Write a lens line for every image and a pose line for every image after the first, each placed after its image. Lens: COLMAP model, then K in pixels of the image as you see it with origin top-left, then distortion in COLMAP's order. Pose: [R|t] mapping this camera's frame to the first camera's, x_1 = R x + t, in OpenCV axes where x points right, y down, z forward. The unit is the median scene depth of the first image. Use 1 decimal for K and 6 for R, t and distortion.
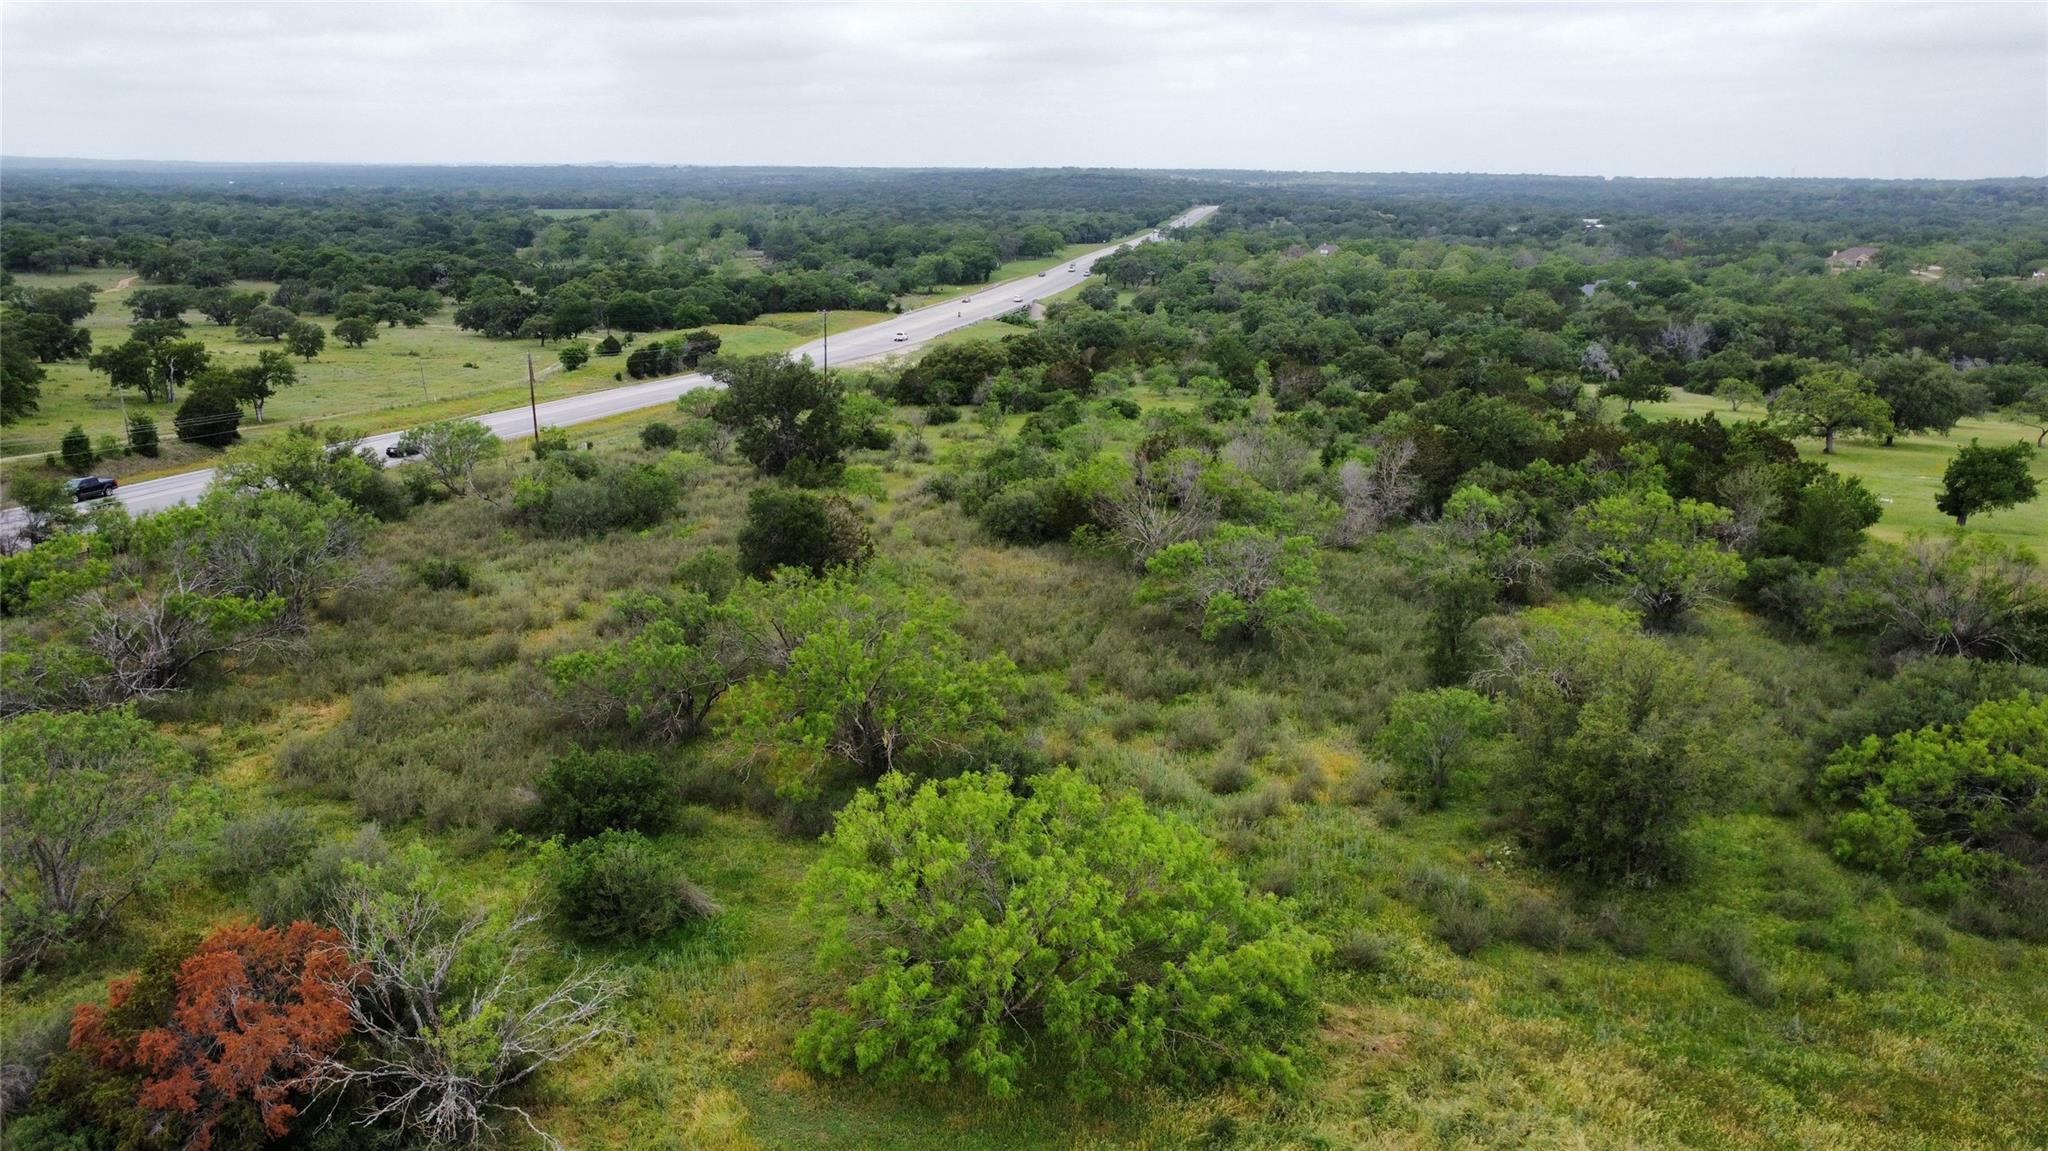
lens RADIAL K [[1521.6, 0, 1017.3], [0, 1521.6, 583.0], [0, 0, 1]] dist [-0.126508, 0.201053]
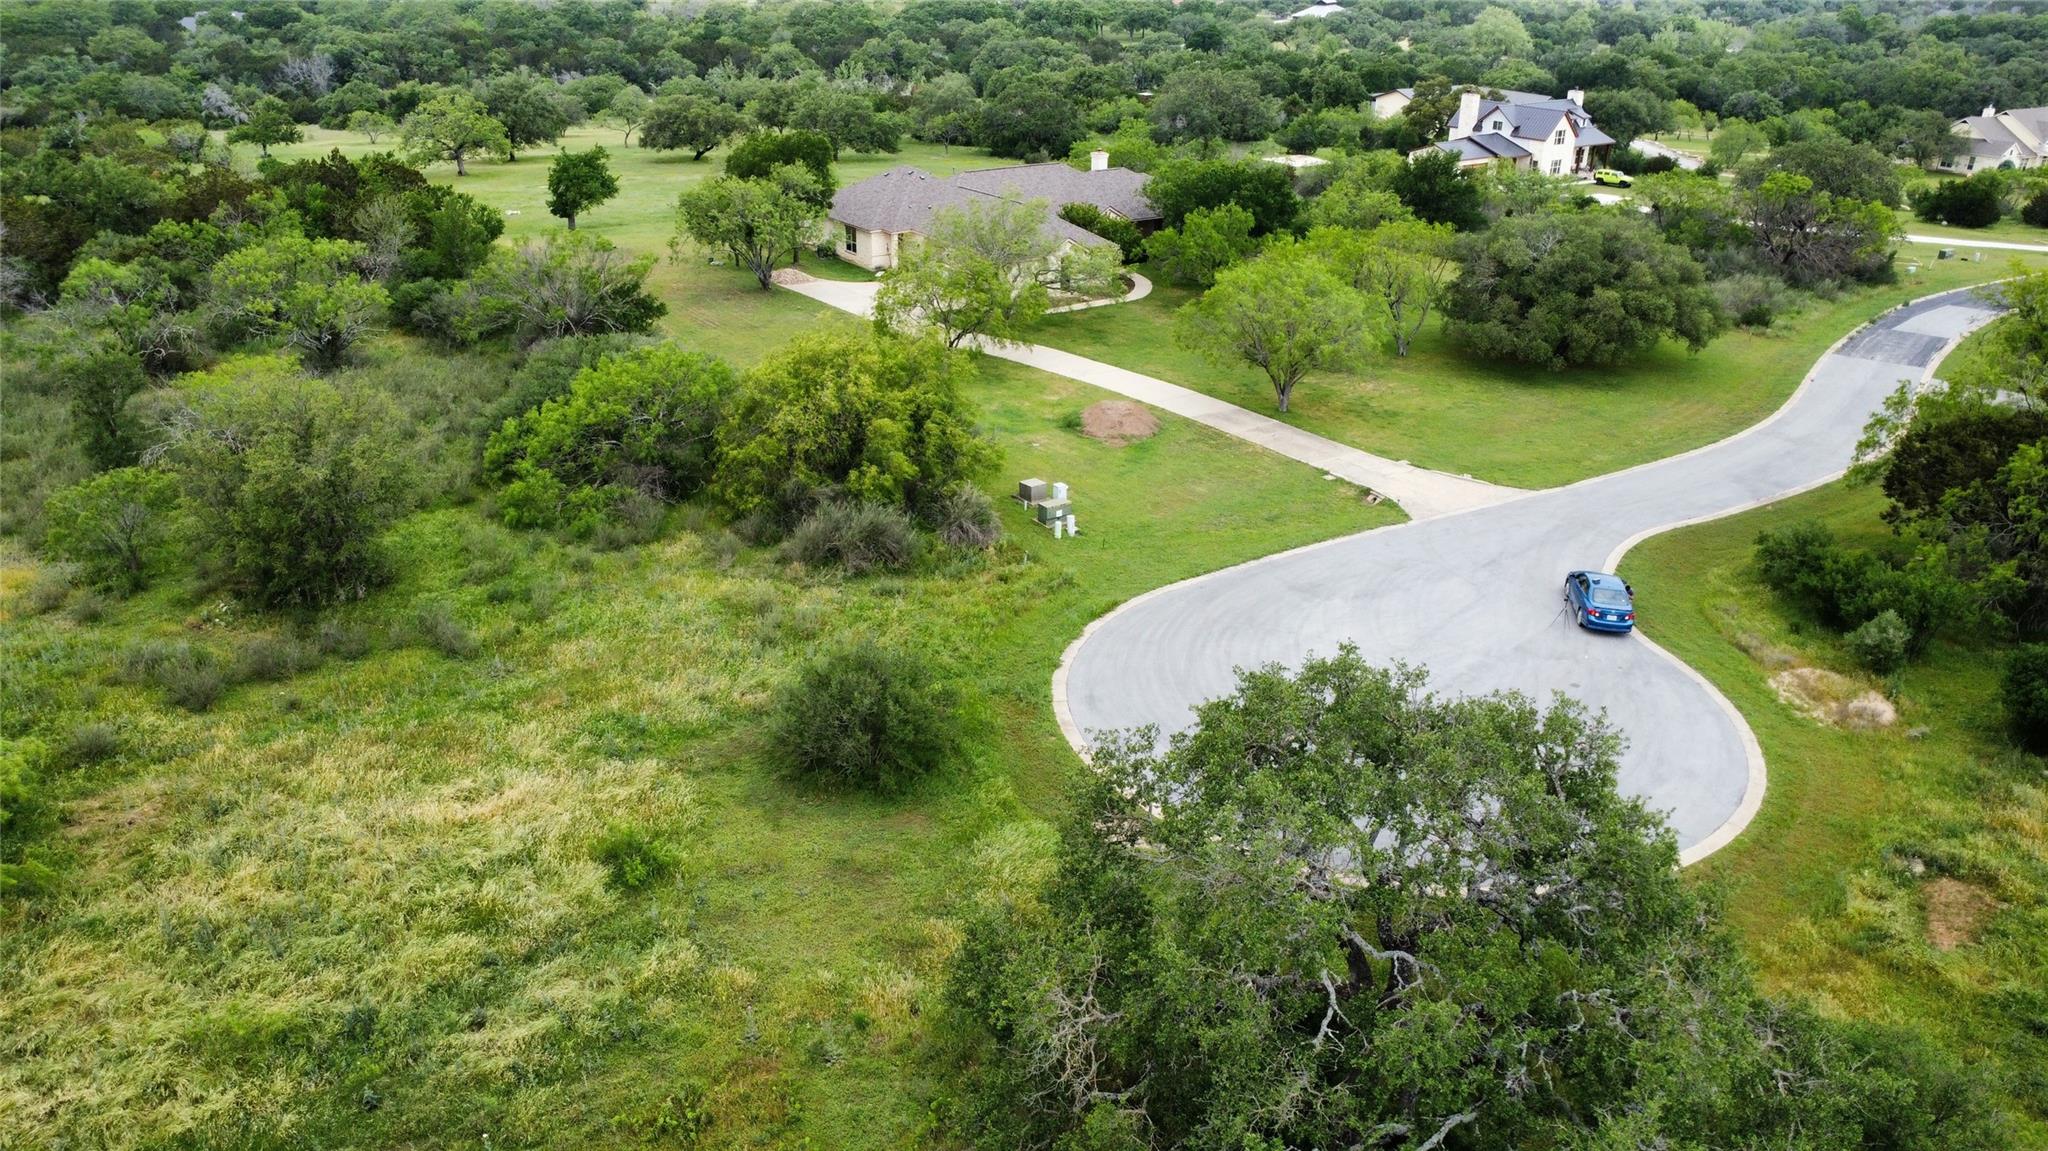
lens RADIAL K [[1521.6, 0, 1012.1], [0, 1521.6, 563.3], [0, 0, 1]] dist [-0.126508, 0.201053]
pose [[0.671521, -0.294600, 0.679905, 0.000137], [0.184788, 0.955158, 0.231357, 0.006414], [-0.717574, -0.029723, 0.695847, -0.060231]]
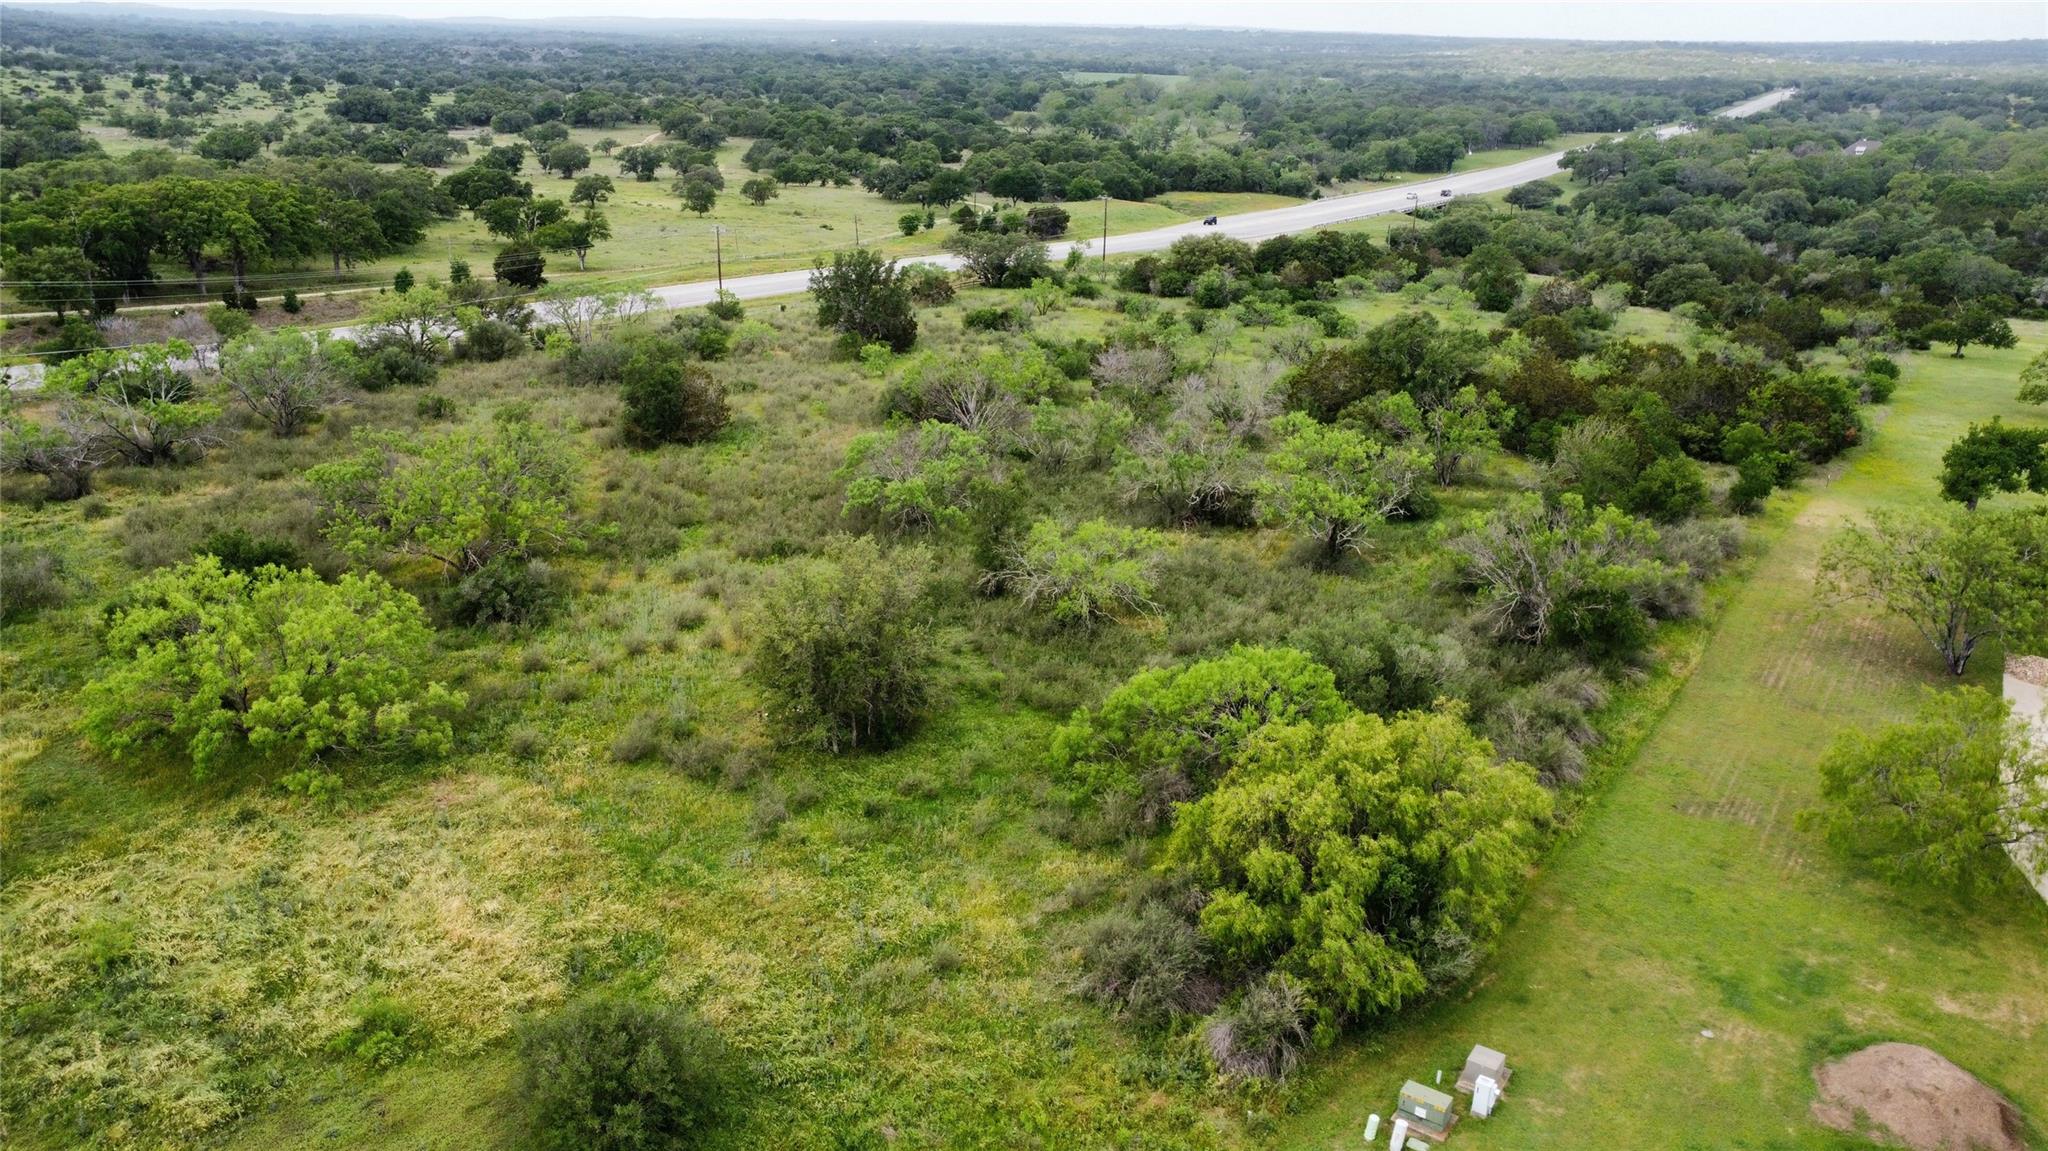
lens RADIAL K [[1521.6, 0, 1018.4], [0, 1521.6, 577.1], [0, 0, 1]] dist [-0.126508, 0.201053]
pose [[0.933801, 0.131405, -0.332790, 0.478541], [-0.105024, 0.989812, 0.096139, -0.032076], [0.342032, -0.054823, 0.938088, -0.033937]]
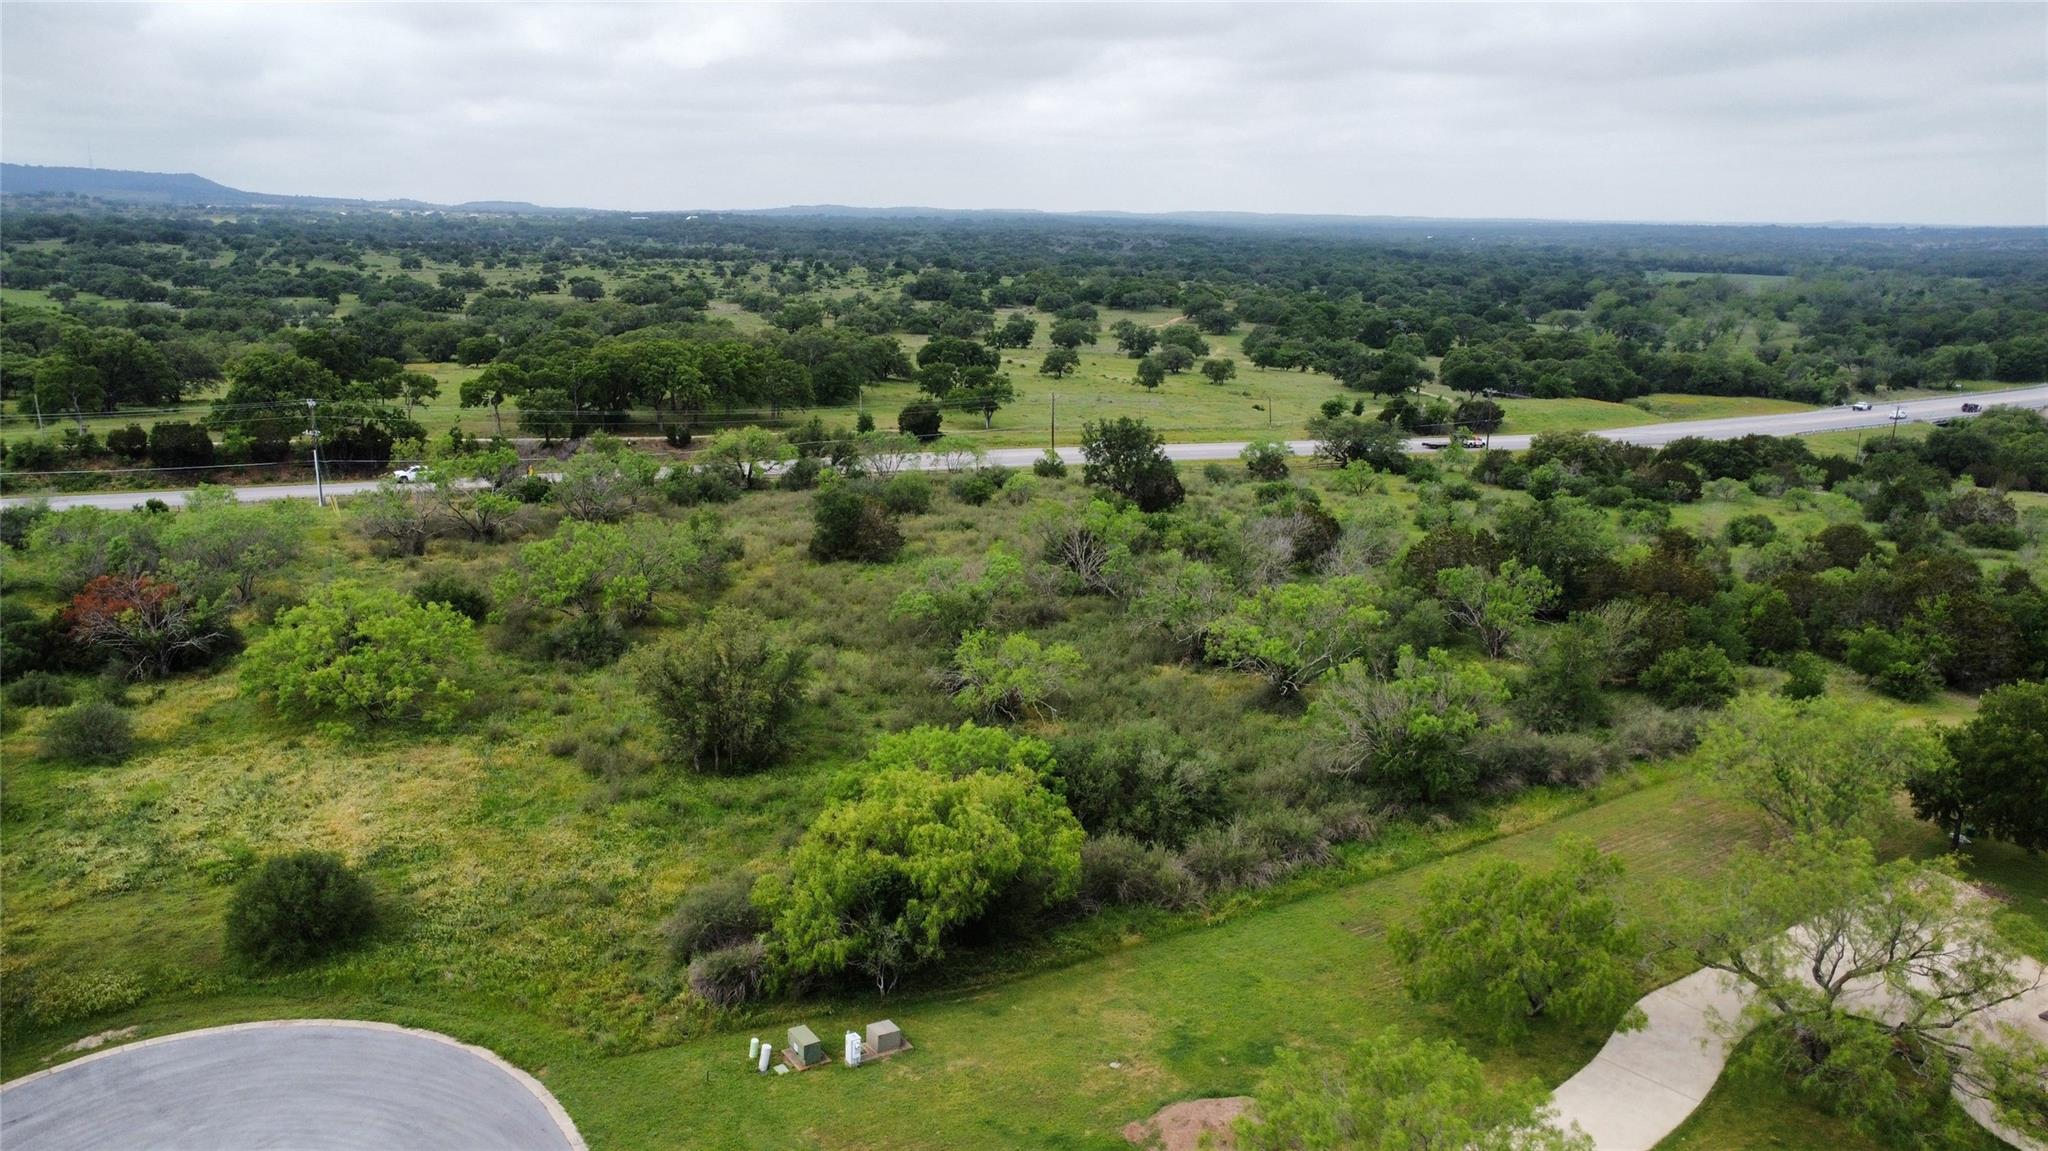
lens RADIAL K [[1521.6, 0, 1015.5], [0, 1521.6, 570.6], [0, 0, 1]] dist [-0.126508, 0.201053]
pose [[0.729207, 0.159300, -0.665492, 0.843227], [-0.188729, 0.981625, 0.028175, -0.051311], [0.657752, 0.105052, 0.745873, 0.022944]]
